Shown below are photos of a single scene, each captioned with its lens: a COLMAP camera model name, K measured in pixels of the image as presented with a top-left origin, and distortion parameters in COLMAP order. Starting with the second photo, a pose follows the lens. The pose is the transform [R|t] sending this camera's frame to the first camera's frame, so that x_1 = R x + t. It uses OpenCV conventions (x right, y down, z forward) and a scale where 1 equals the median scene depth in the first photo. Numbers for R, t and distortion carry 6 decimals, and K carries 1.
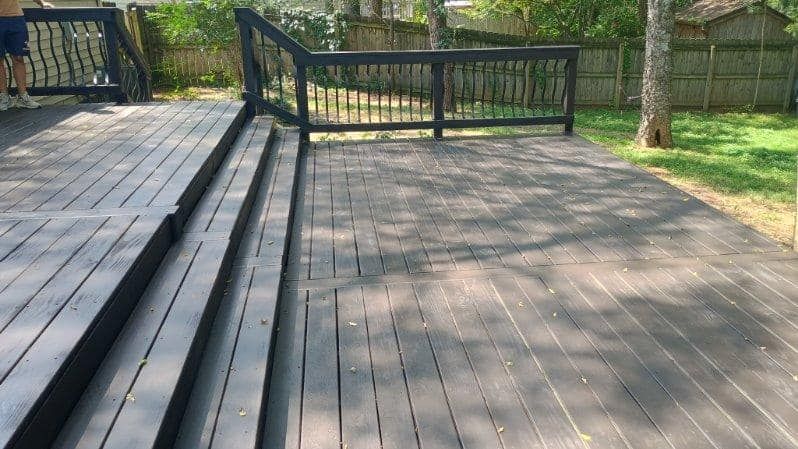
lens RADIAL K [[670.6, 0, 399.0], [0, 670.6, 224.5], [0, 0, 1]] dist [0.003660, -0.001703]
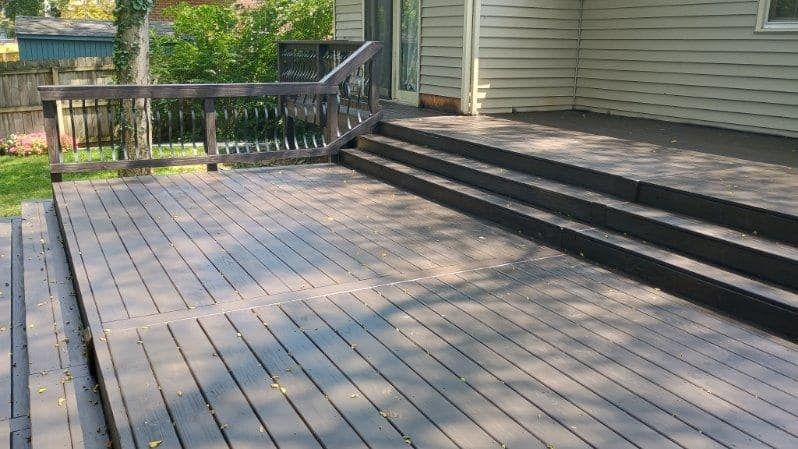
lens RADIAL K [[659.3, 0, 399.0], [0, 659.3, 224.5], [0, 0, 1]] dist [0.000691, -0.000472]
pose [[-0.918701, 0.099958, -0.382096, 0.159415], [-0.134115, 0.831005, 0.539855, -0.156220], [0.371486, 0.547210, -0.750039, 0.483800]]
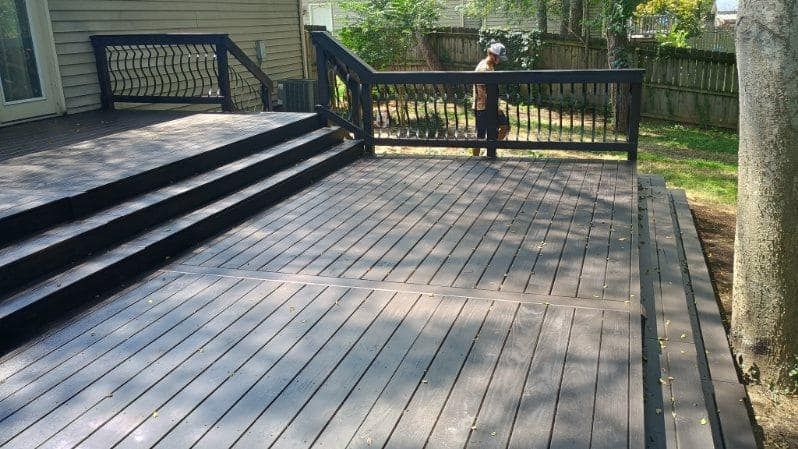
lens RADIAL K [[659.3, 0, 399.0], [0, 659.3, 224.5], [0, 0, 1]] dist [0.000691, -0.000472]
pose [[0.910722, 0.105247, -0.399386, 0.186782], [-0.112490, 0.993639, 0.005335, -0.010657], [0.397407, 0.040069, 0.916767, 0.024171]]
